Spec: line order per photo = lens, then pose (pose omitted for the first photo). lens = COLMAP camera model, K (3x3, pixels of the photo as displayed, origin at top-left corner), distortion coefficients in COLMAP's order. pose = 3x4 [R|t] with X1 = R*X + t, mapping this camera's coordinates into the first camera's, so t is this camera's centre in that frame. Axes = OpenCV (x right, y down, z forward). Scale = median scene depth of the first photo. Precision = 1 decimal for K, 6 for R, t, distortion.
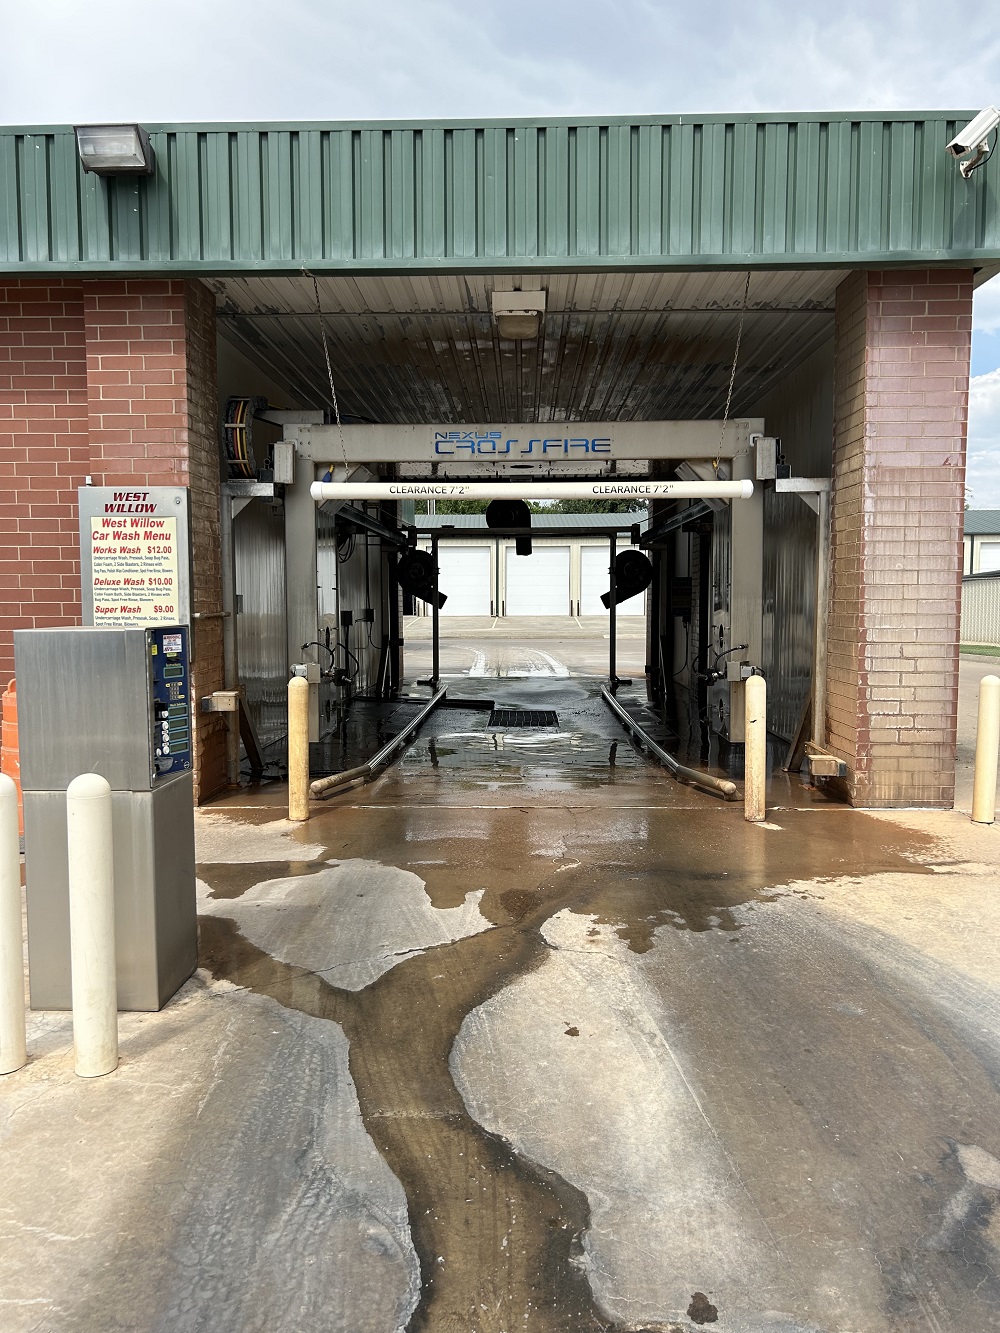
lens RADIAL K [[1057.8, 0, 500.0], [0, 1057.8, 666.5], [0, 0, 1]] dist [0.005610, -0.000932]
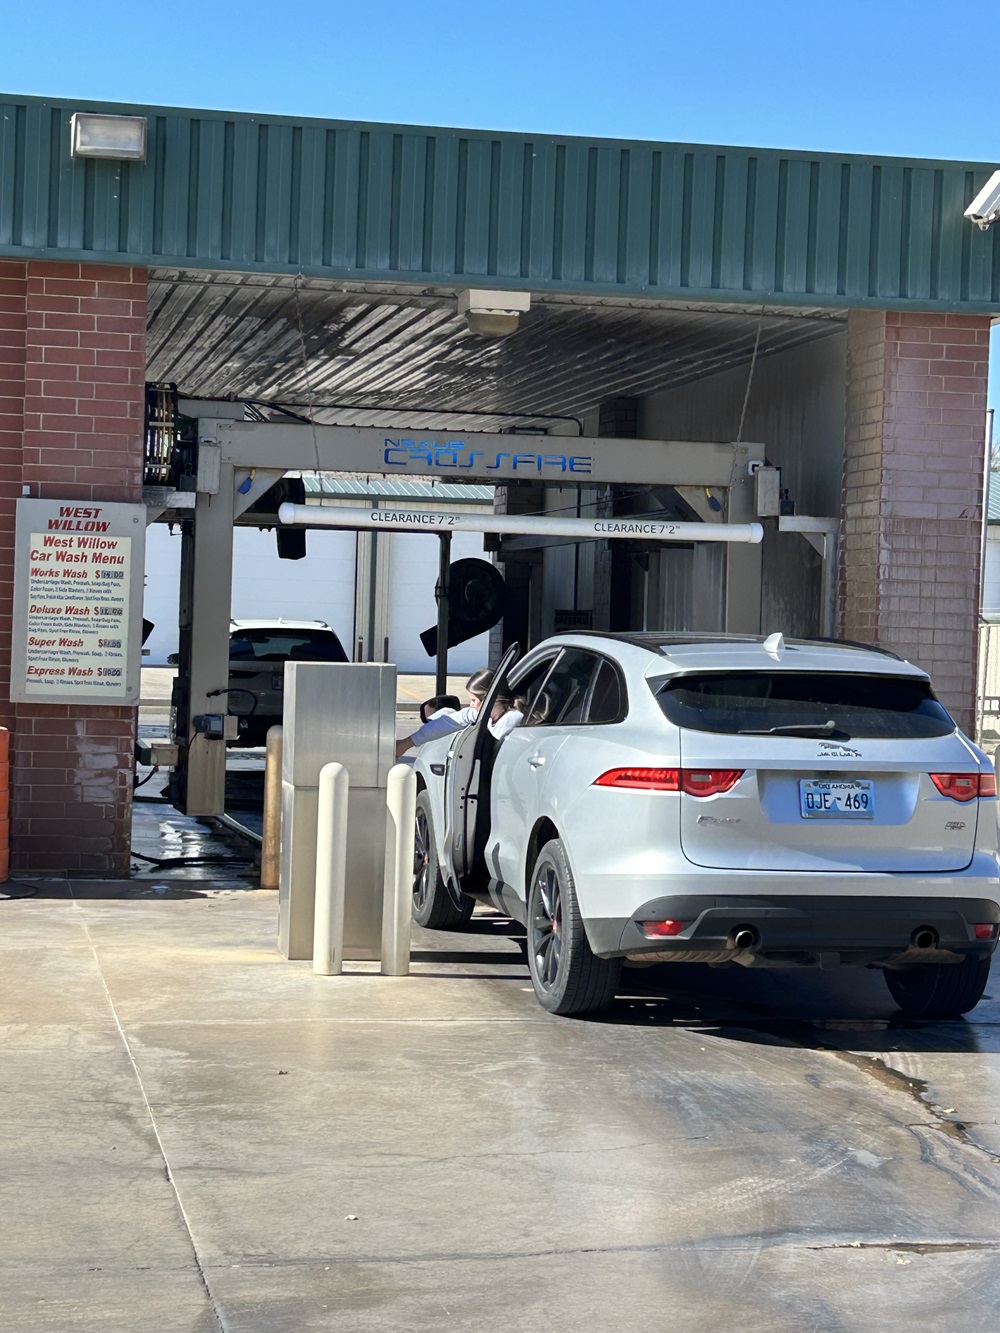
lens RADIAL K [[2625.8, 0, 500.0], [0, 2625.8, 666.5], [0, 0, 1]] dist [0.010541, -0.002529]
pose [[0.973856, 0.030596, 0.225096, -0.489995], [-0.019642, 0.998519, -0.050744, 0.066555], [-0.226315, 0.044996, 0.973014, -1.148208]]
